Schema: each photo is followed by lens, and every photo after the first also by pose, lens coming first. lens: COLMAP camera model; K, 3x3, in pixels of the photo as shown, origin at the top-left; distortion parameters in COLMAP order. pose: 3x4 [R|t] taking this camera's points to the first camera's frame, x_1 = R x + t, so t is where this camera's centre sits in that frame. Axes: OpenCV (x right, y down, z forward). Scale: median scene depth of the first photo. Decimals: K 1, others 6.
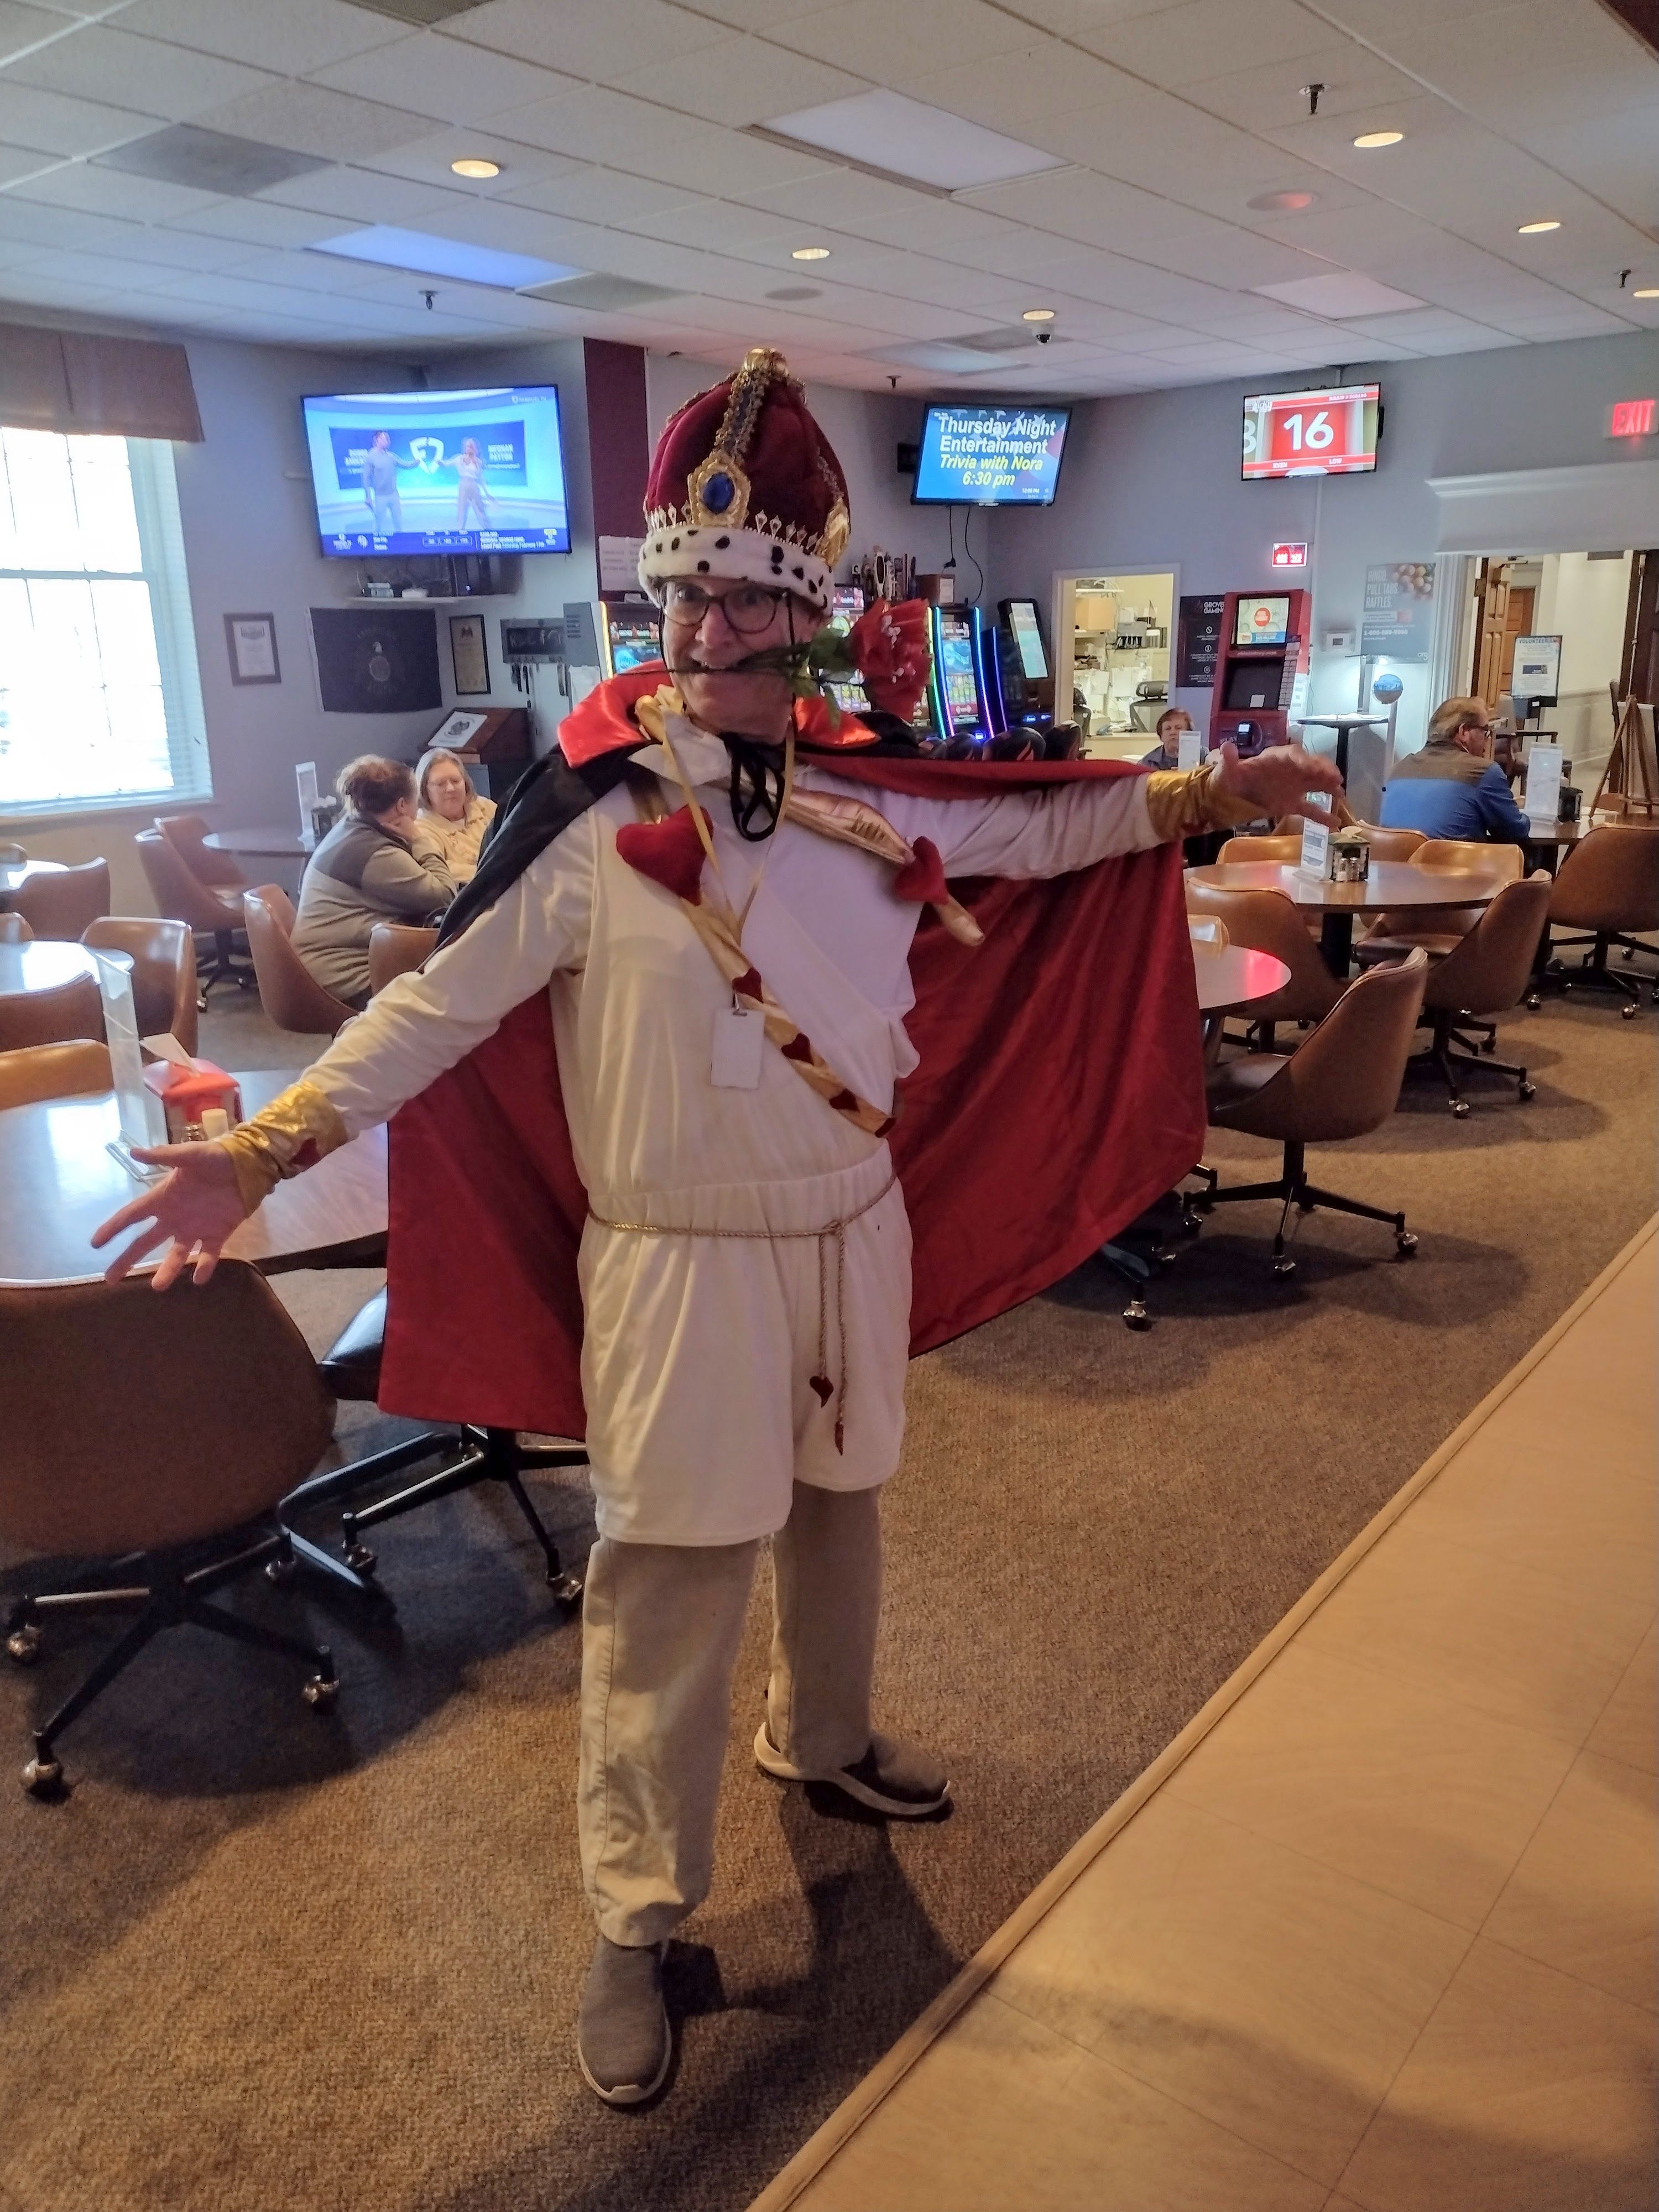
lens RADIAL K [[1670.1, 0, 829.5], [0, 1670.1, 1106.0], [0, 0, 1]] dist [0.046040, -0.042038]
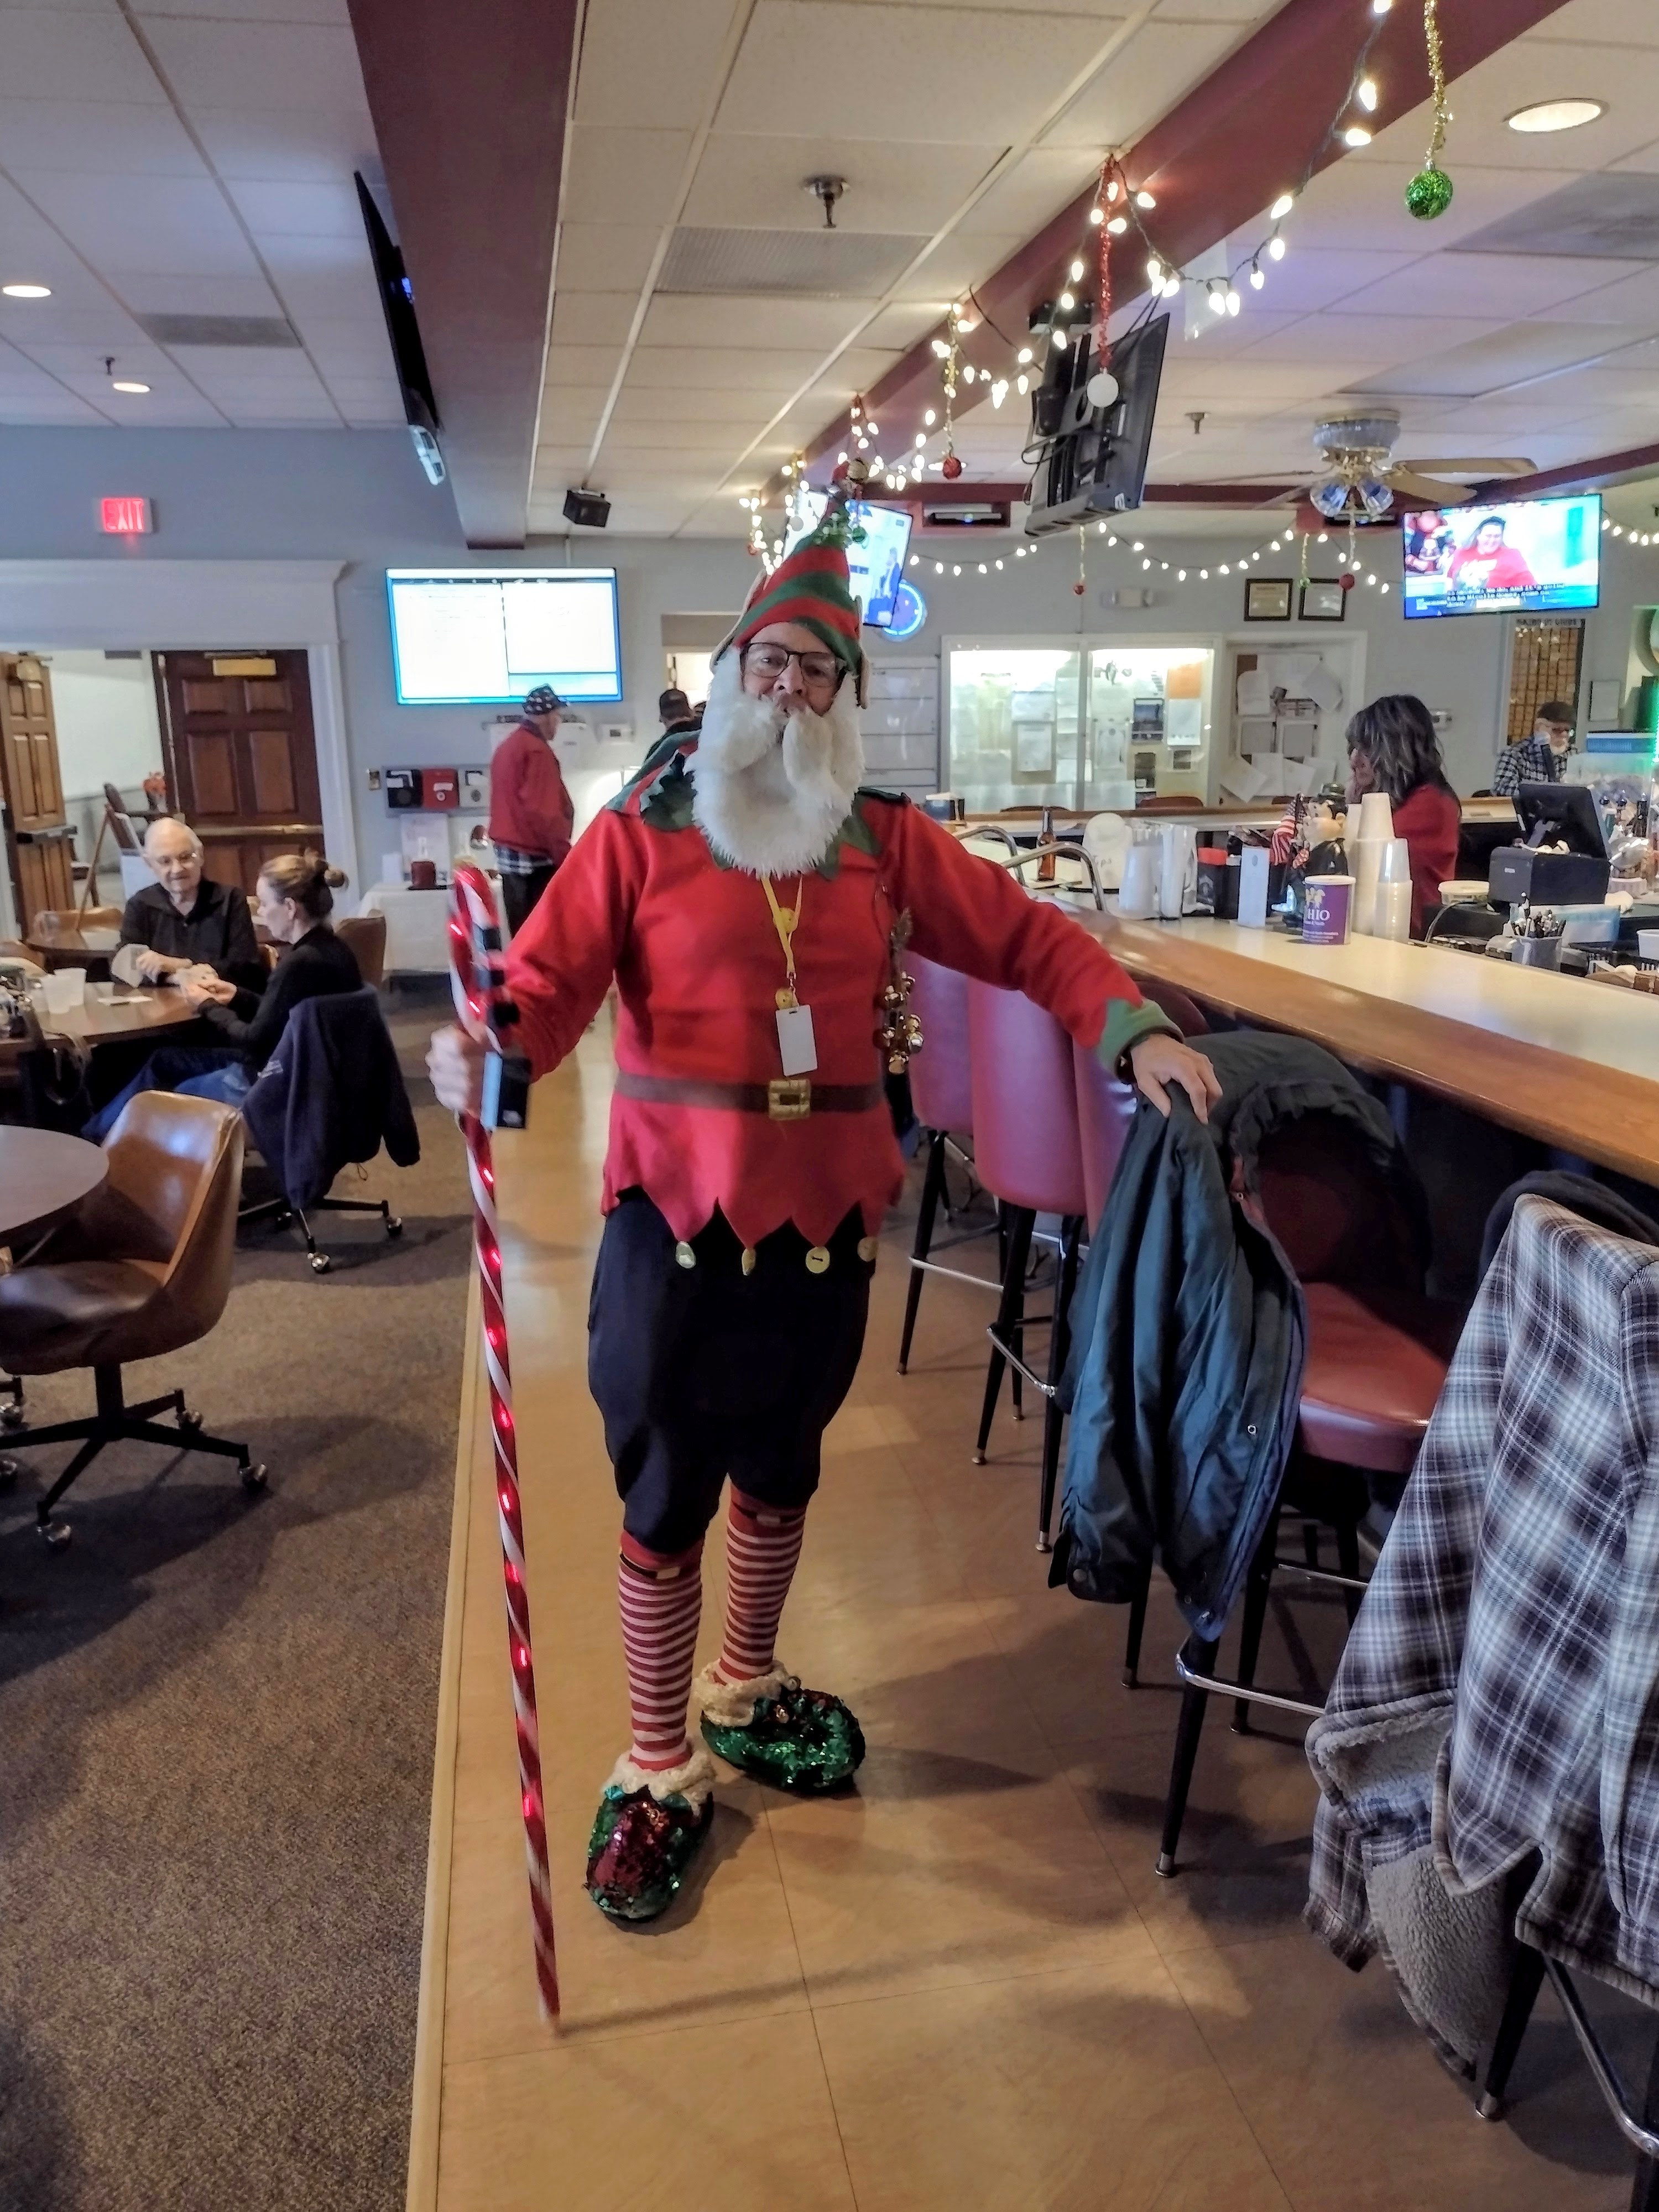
lens RADIAL K [[1670.1, 0, 829.5], [0, 1670.1, 1106.0], [0, 0, 1]] dist [0.046040, -0.042038]
pose [[0.652923, -0.166932, 0.738800, -0.029739], [0.209039, 0.977242, 0.036067, -0.027306], [-0.728007, 0.130889, 0.672959, 0.101001]]
